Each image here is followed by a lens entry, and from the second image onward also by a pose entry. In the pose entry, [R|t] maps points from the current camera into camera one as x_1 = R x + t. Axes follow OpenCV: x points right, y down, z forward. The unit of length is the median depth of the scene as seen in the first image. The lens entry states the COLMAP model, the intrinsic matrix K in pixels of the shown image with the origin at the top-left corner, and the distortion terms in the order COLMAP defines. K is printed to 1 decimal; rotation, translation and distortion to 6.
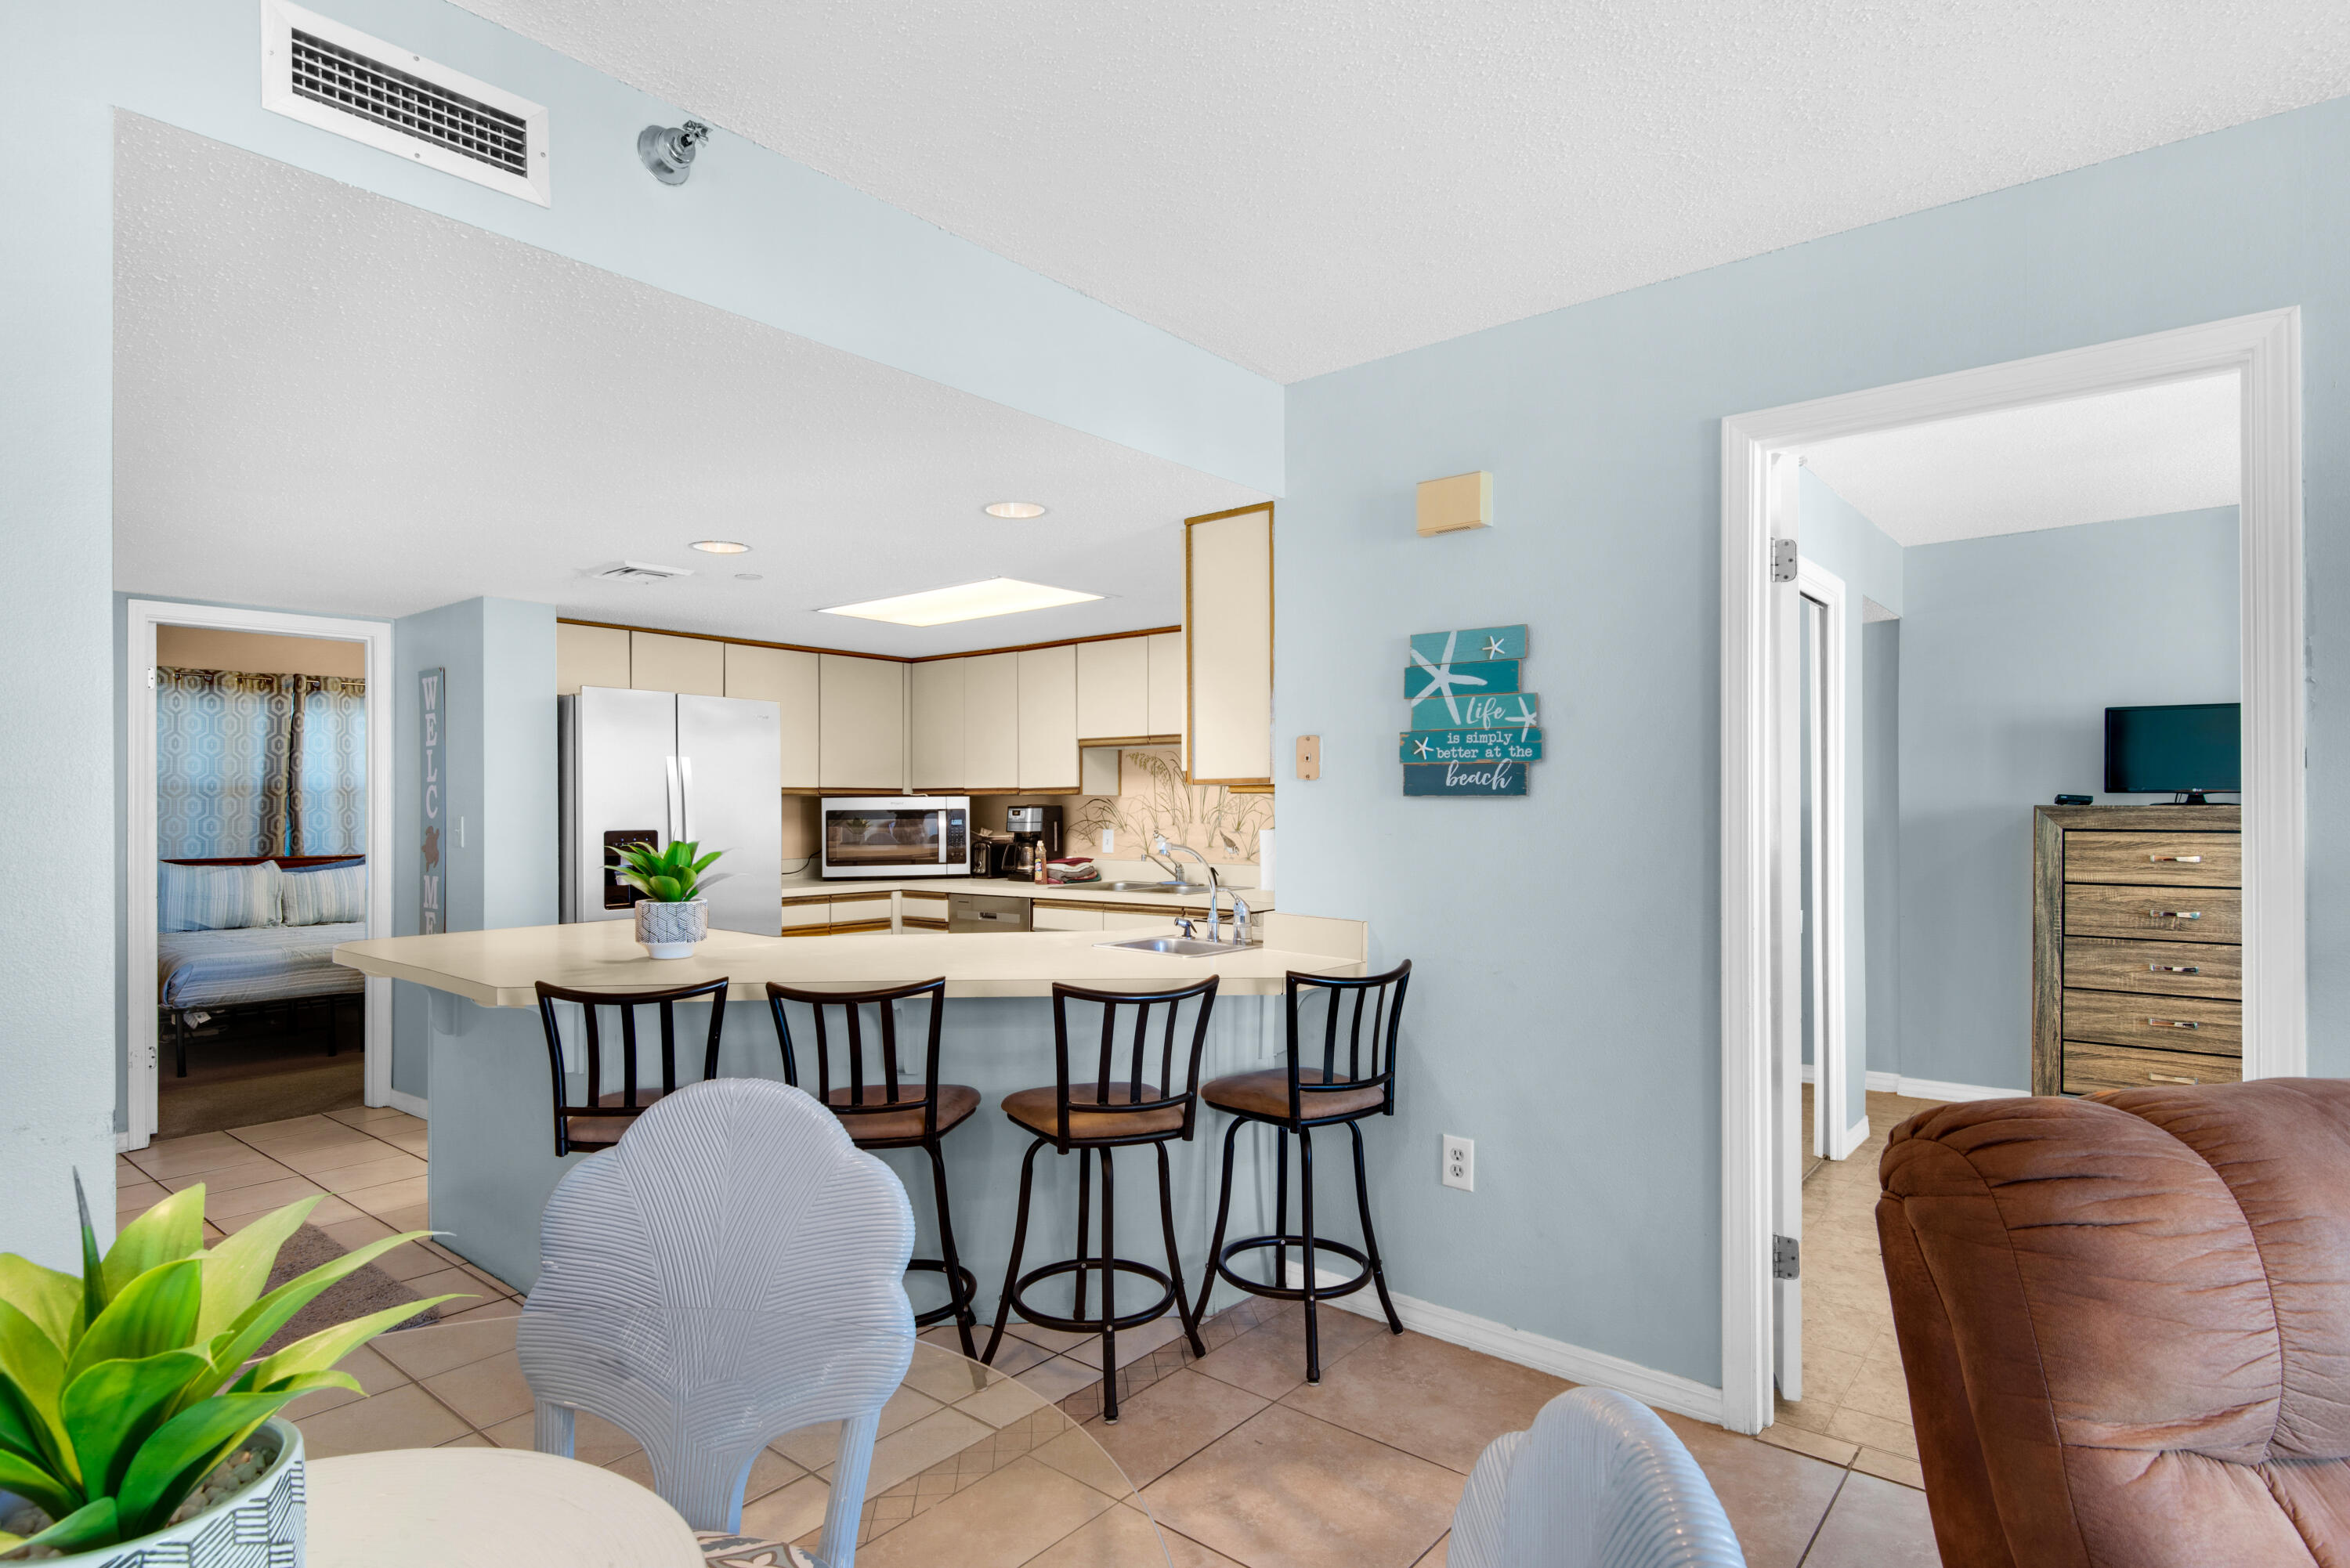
lens RADIAL K [[1239.1, 0, 1172.8], [0, 1239.1, 802.3], [0, 0, 1]] dist [-0.000536, -0.000350]
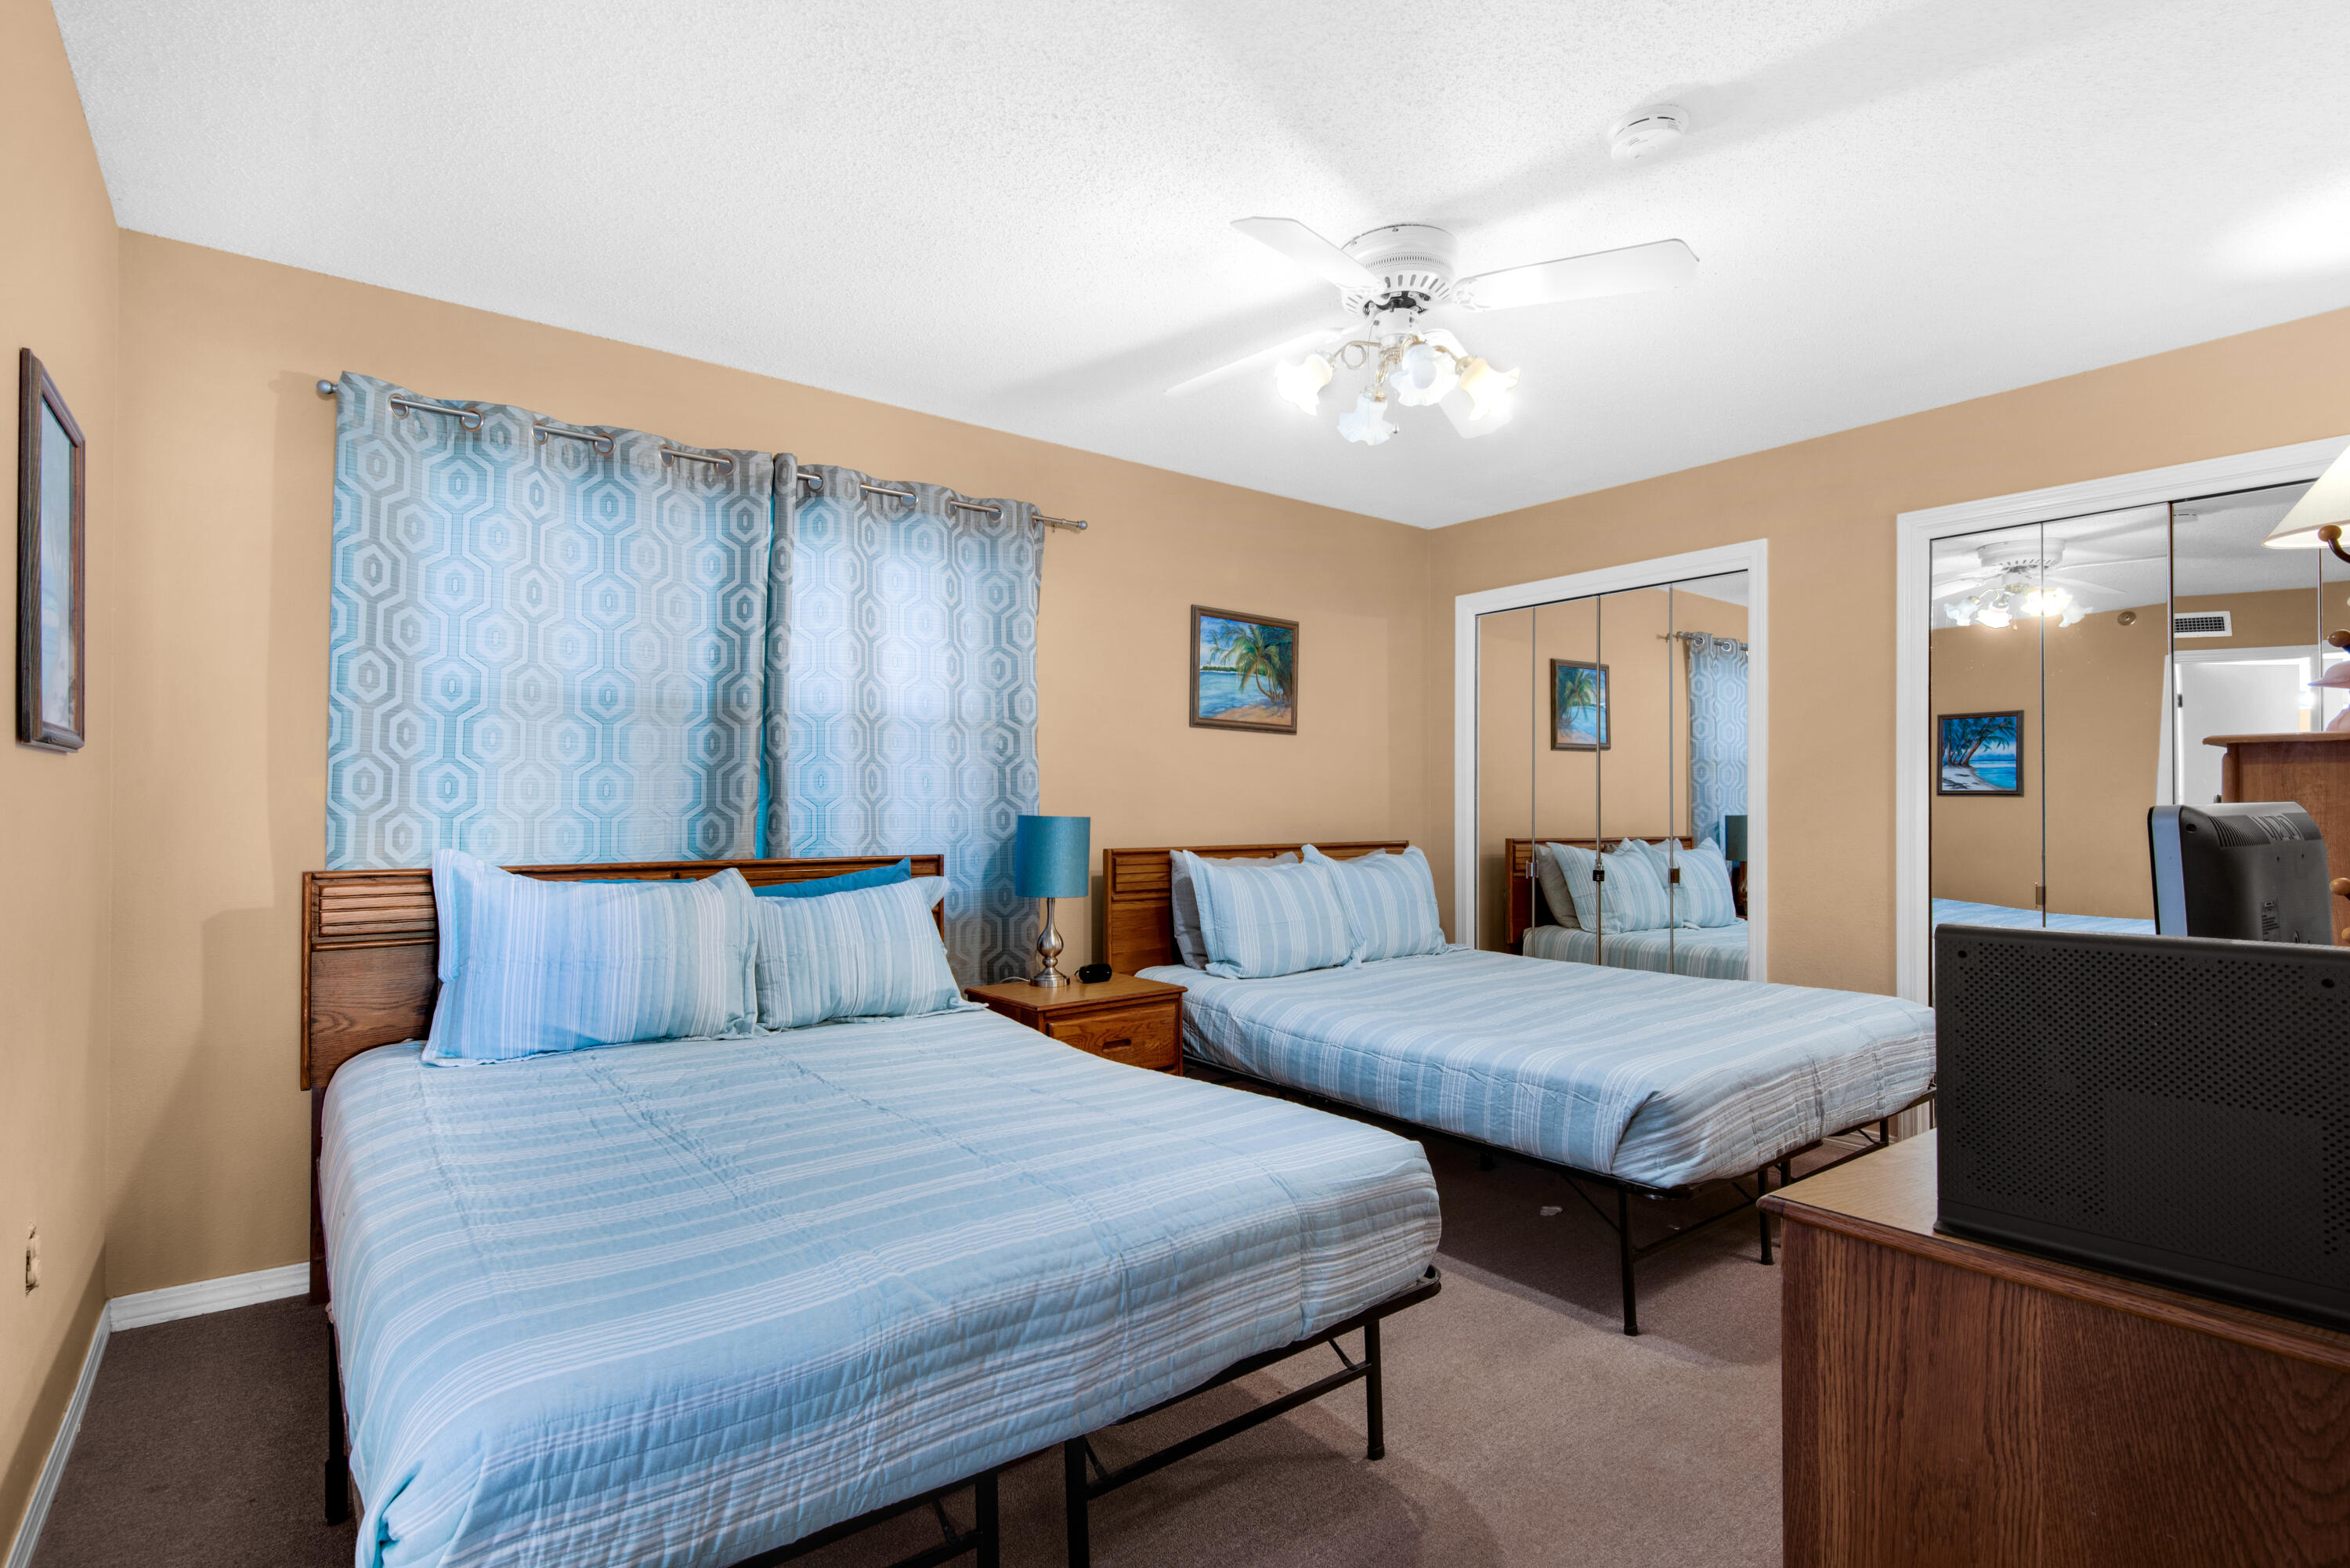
lens RADIAL K [[1111.7, 0, 1166.5], [0, 1111.7, 801.2], [0, 0, 1]] dist [0.041080, -0.026778]
pose [[0.982238, 0.009576, -0.187394, -0.177255], [-0.011048, 0.999916, -0.006814, 0.008450], [0.187313, 0.008763, 0.982261, 0.226414]]
